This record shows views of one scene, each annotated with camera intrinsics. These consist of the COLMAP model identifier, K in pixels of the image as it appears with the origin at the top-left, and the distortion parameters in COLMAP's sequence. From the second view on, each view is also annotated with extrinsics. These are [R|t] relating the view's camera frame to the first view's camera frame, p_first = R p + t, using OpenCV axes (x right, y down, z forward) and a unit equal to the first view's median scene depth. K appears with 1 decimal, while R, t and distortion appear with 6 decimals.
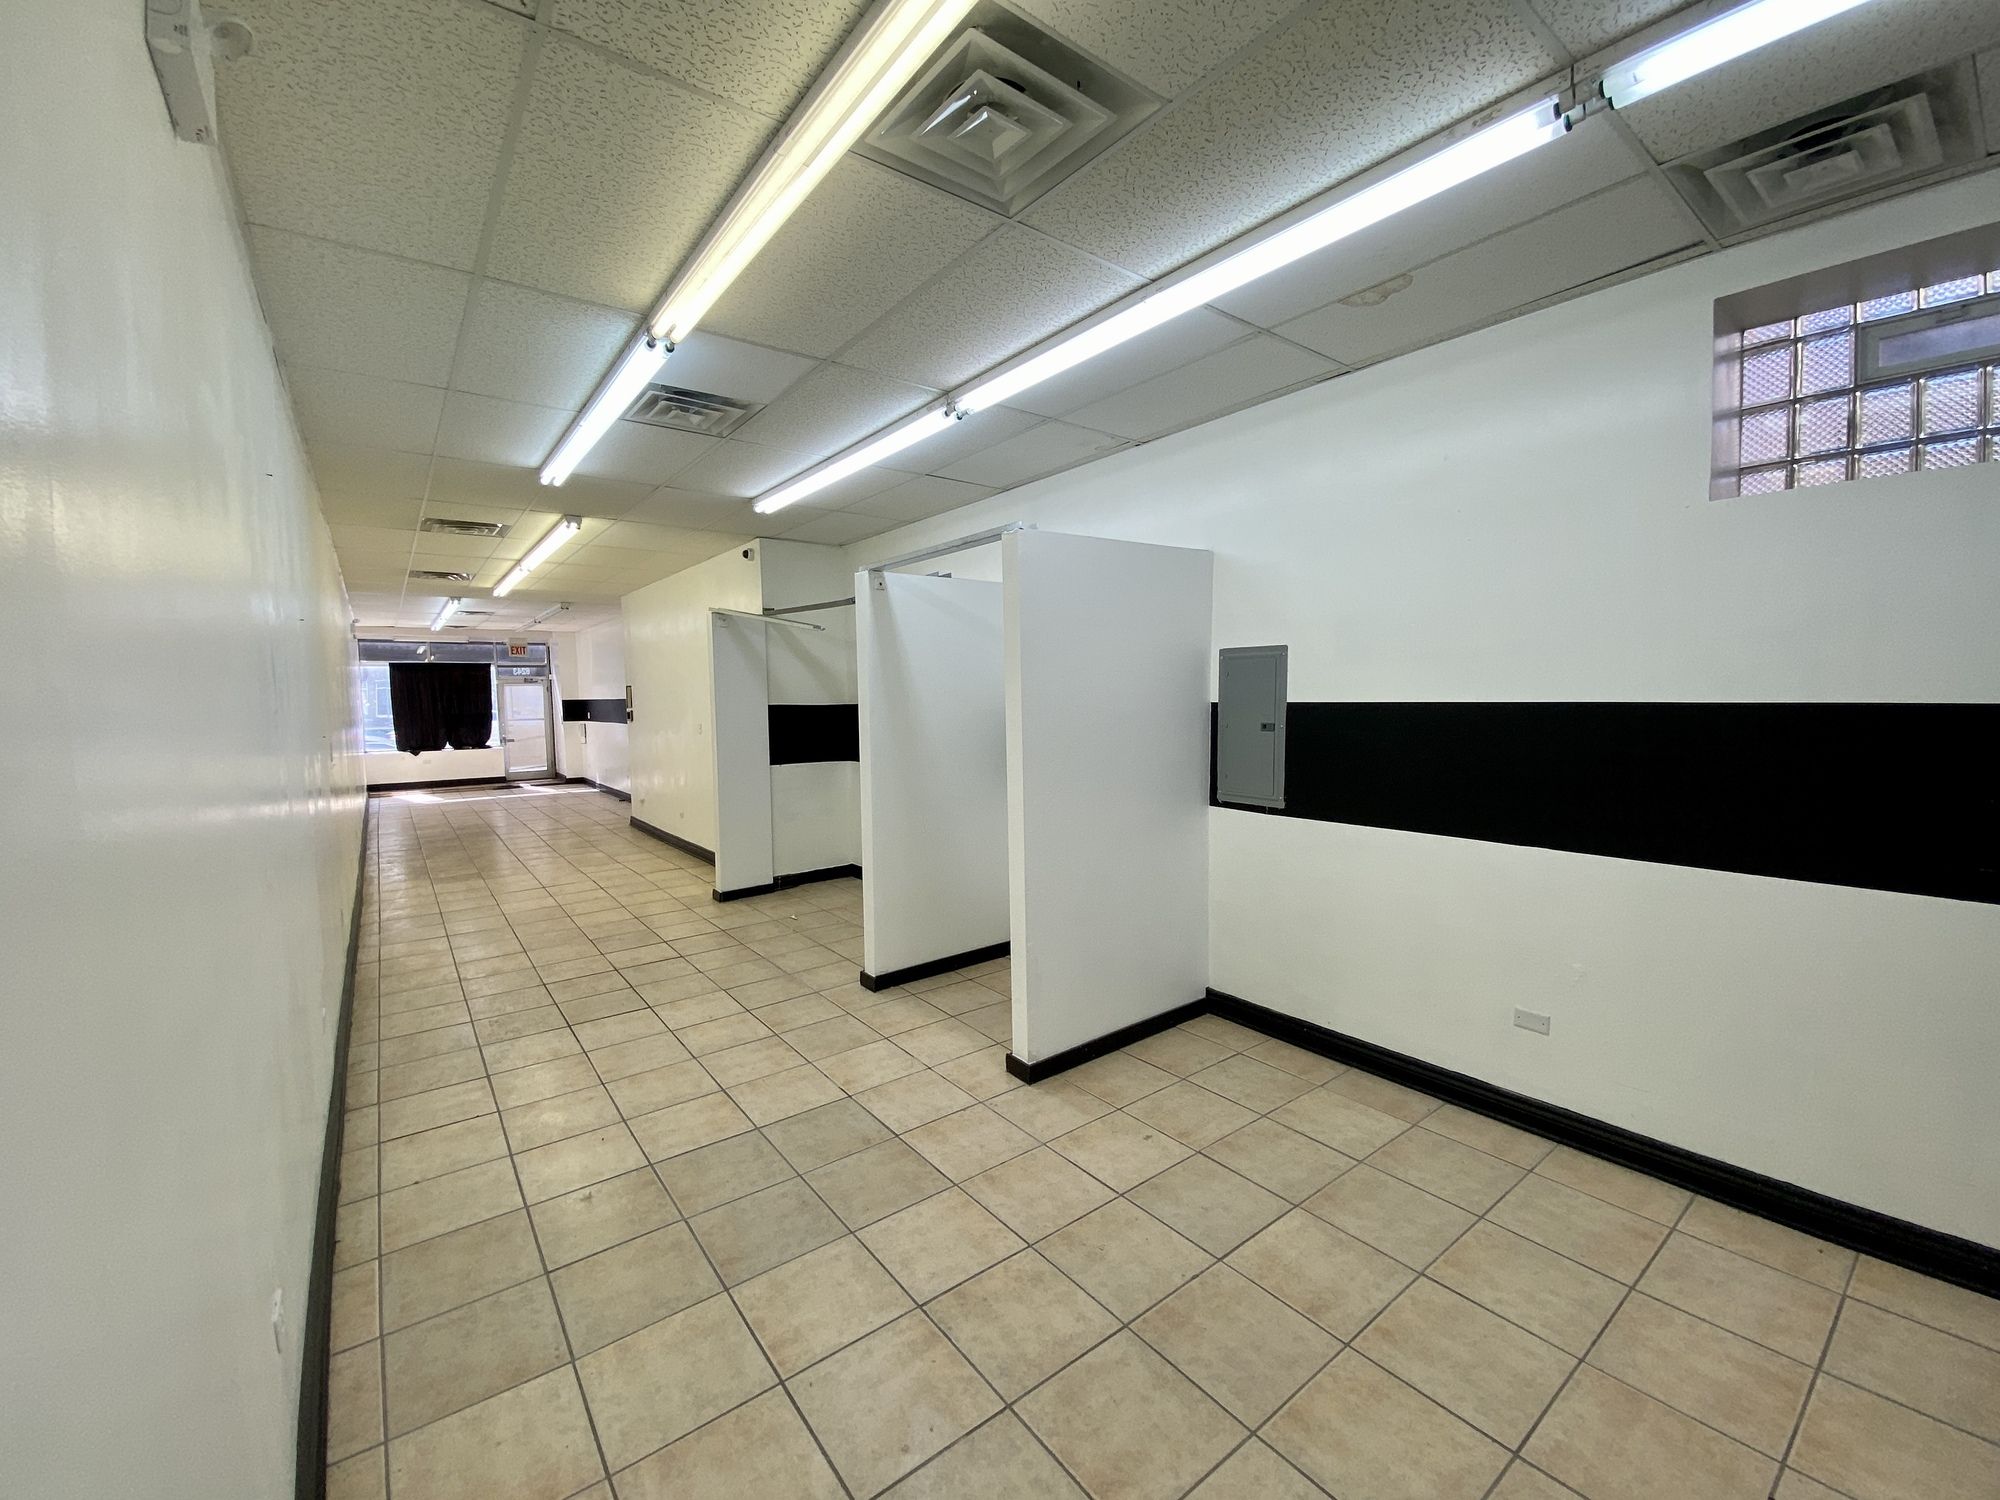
lens RADIAL K [[819.6, 0, 980.3], [0, 819.6, 750.4], [0, 0, 1]] dist [0.003646, -0.001404]
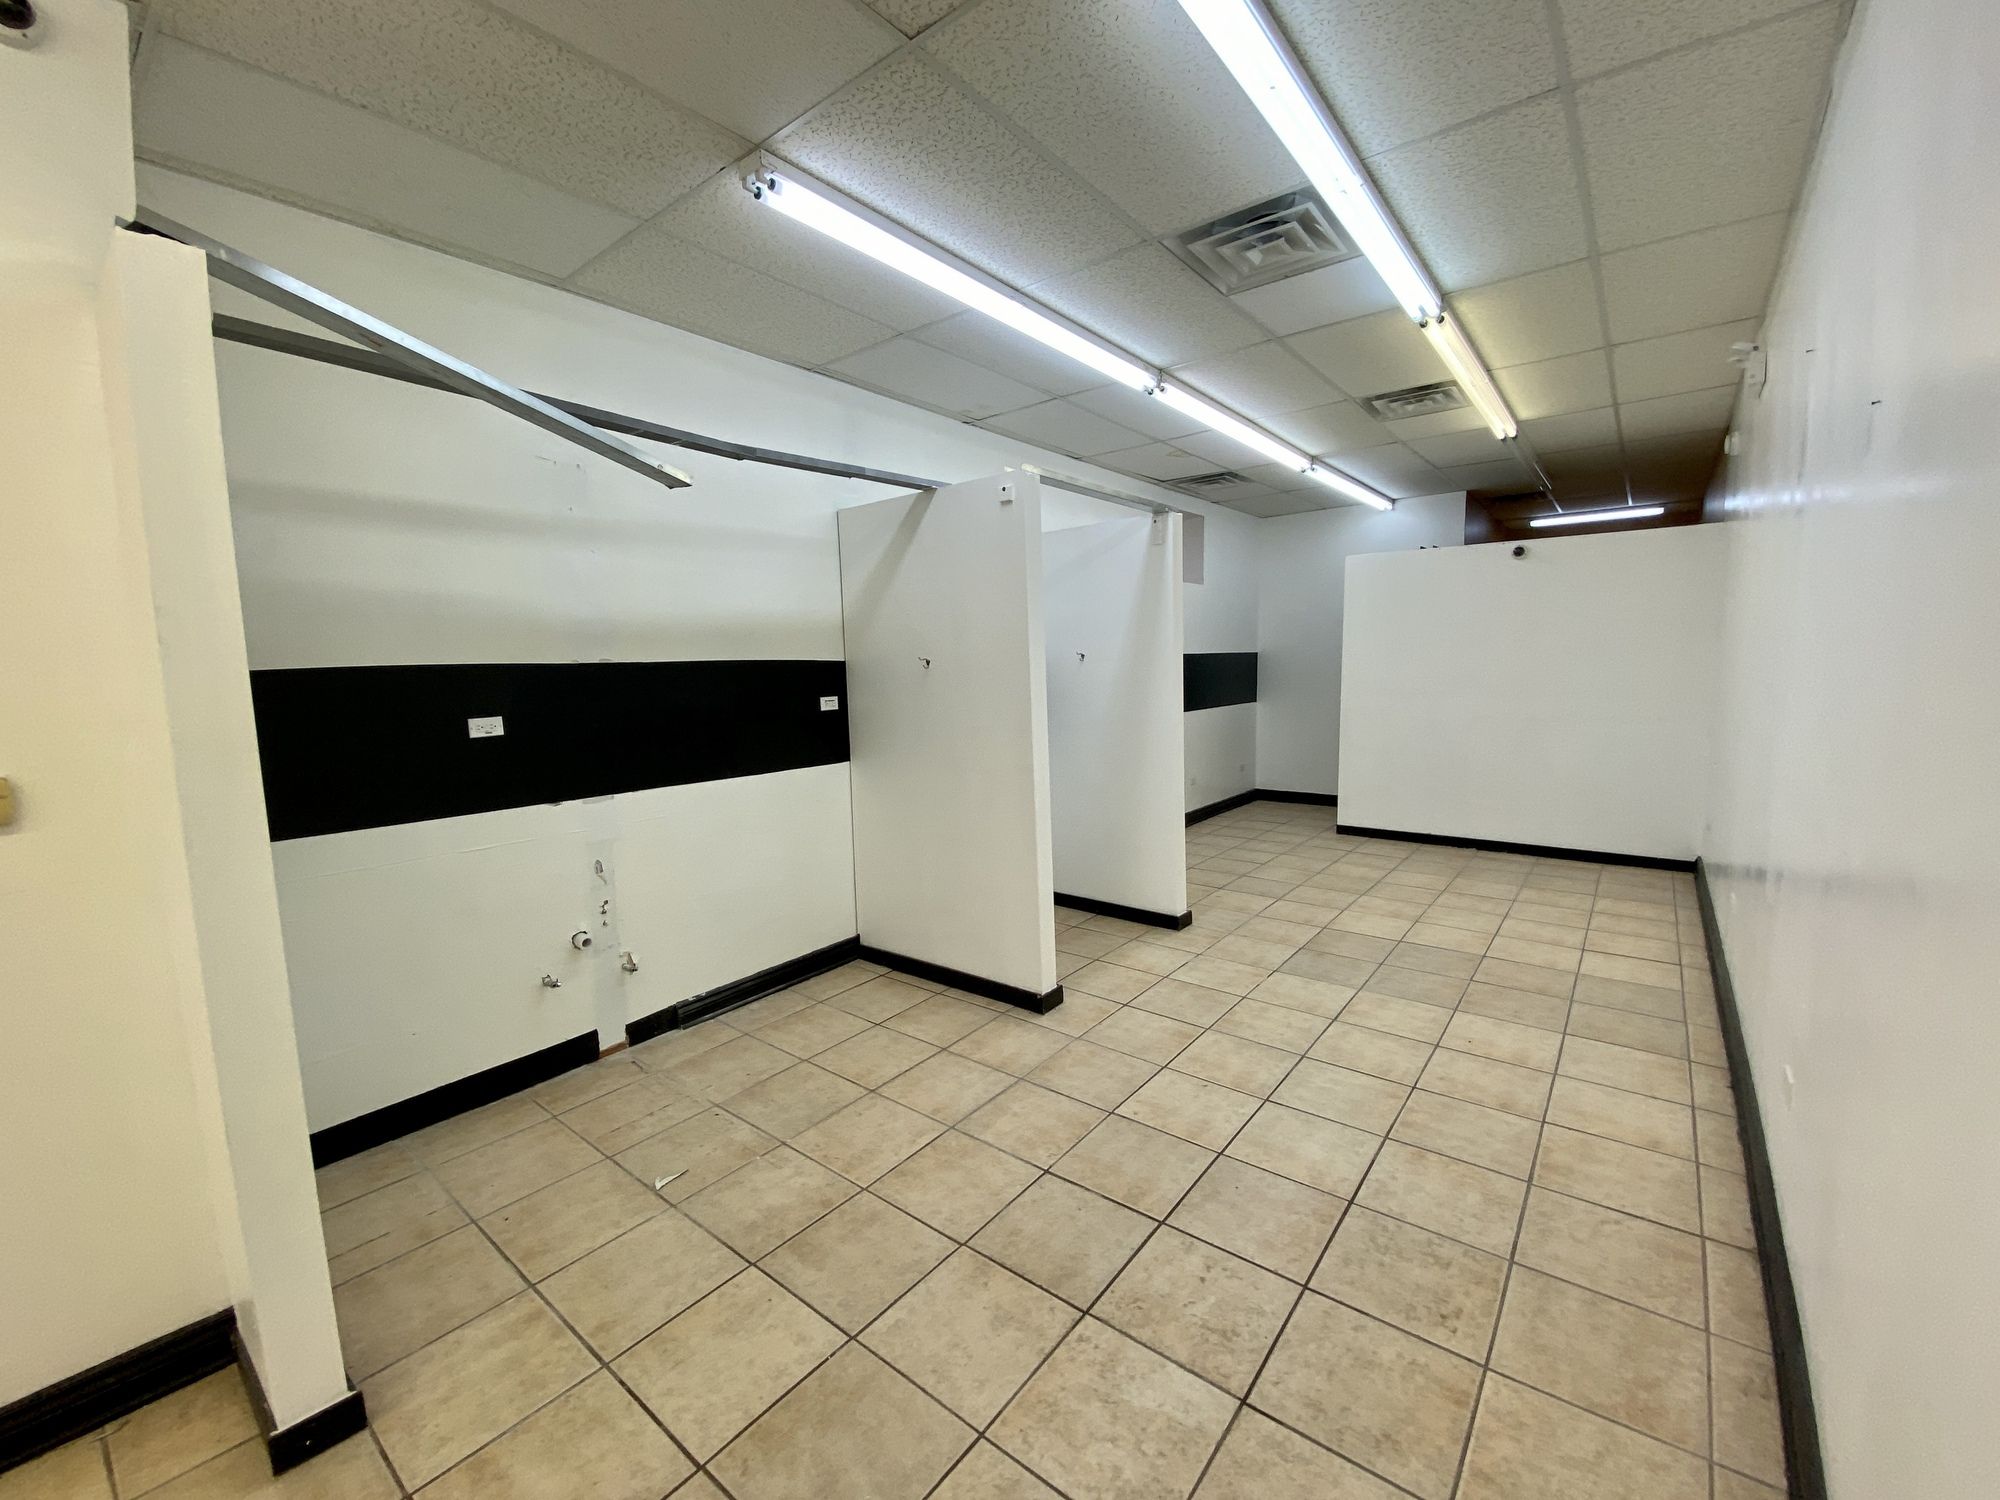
lens RADIAL K [[819.6, 0, 1015.3], [0, 819.6, 746.4], [0, 0, 1]] dist [0.003646, -0.001404]
pose [[-0.273829, -0.078893, 0.958537, -4.749718], [0.101726, 0.988664, 0.110433, -0.281432], [-0.956384, 0.127748, -0.262699, 6.627284]]
